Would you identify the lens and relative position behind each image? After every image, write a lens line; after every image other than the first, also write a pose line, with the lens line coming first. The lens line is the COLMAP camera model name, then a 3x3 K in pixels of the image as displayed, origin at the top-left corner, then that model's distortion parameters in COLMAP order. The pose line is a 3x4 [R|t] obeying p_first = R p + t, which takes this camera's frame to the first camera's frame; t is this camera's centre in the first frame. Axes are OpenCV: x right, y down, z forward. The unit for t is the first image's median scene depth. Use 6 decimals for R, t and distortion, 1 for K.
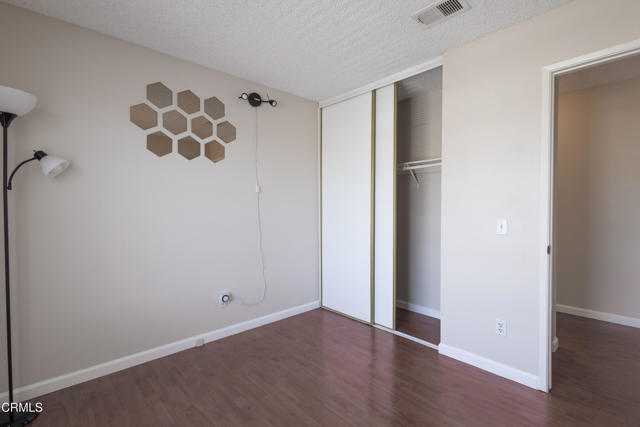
lens RADIAL K [[294.0, 0, 324.0], [0, 294.0, 213.1], [0, 0, 1]] dist [0.010928, -0.002617]
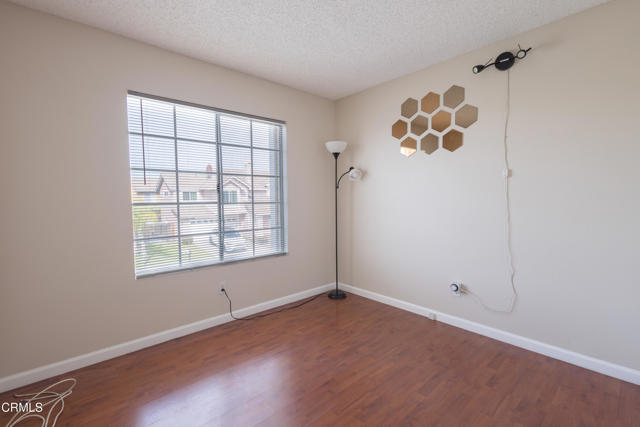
lens RADIAL K [[294.0, 0, 321.3], [0, 294.0, 212.3], [0, 0, 1]] dist [0.010928, -0.002617]
pose [[-0.013392, 0.059210, -0.998156, 0.684394], [-0.009411, 0.998194, 0.059339, -0.020544], [0.999866, 0.010188, -0.012811, 0.587649]]
